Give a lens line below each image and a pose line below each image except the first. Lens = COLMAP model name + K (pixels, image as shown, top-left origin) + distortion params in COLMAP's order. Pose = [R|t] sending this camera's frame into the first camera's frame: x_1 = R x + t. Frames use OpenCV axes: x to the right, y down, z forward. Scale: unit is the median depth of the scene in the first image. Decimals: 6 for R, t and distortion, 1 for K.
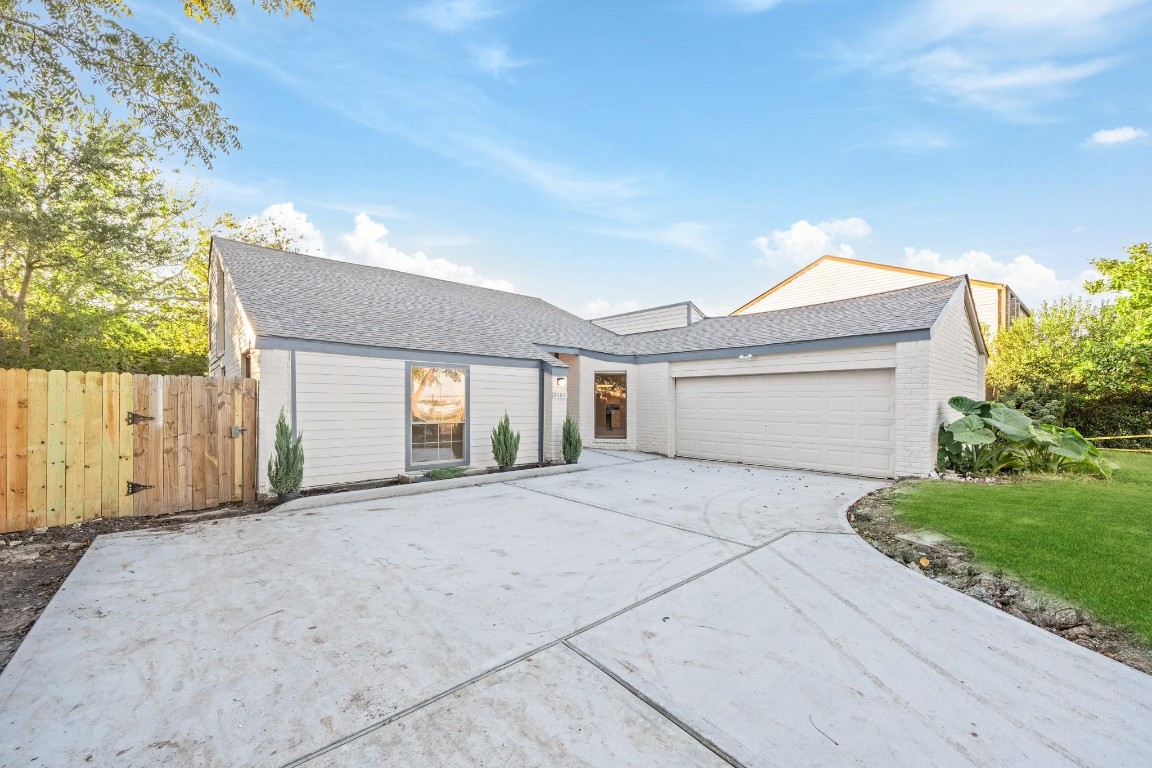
lens RADIAL K [[444.5, 0, 582.3], [0, 444.5, 388.5], [0, 0, 1]] dist [-0.000560, -0.000127]
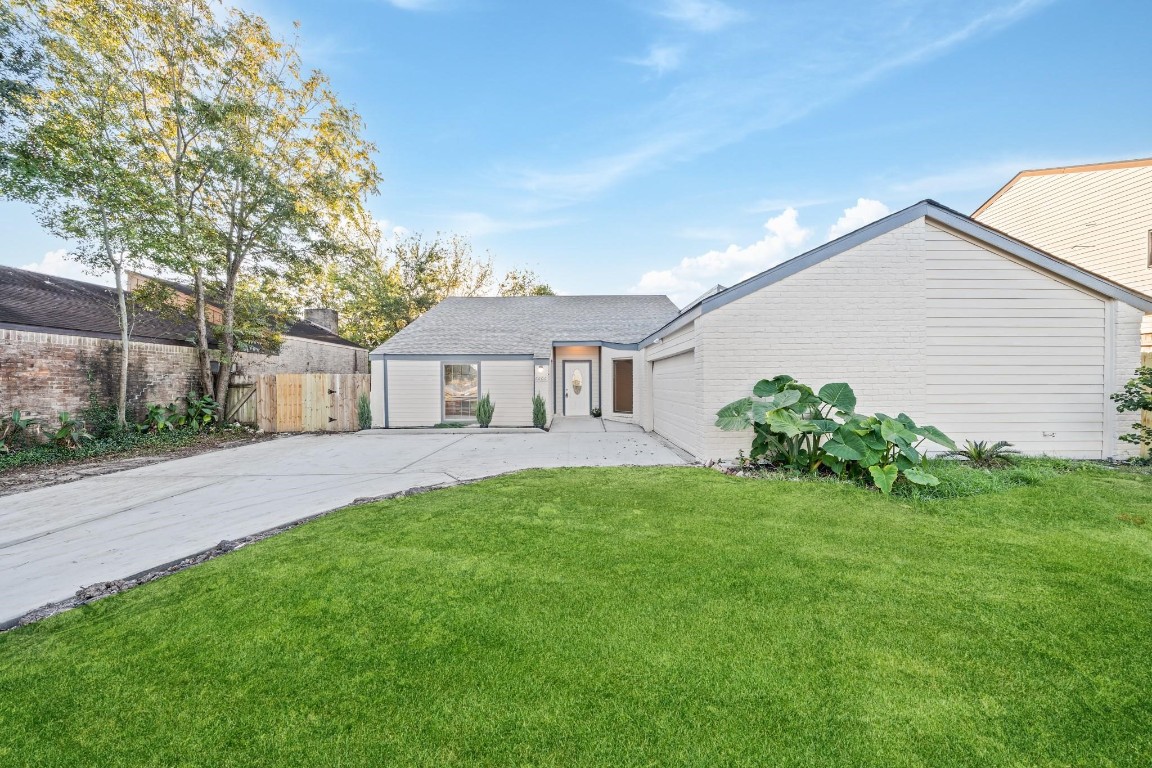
lens RADIAL K [[377.2, 0, 576.0], [0, 377.2, 384.0], [0, 0, 1]] dist [-0.000418, -0.000027]
pose [[0.759528, -0.002685, -0.650470, 1.142531], [0.025510, 0.999345, 0.025662, 0.003979], [0.649975, -0.036084, 0.759099, 0.238951]]
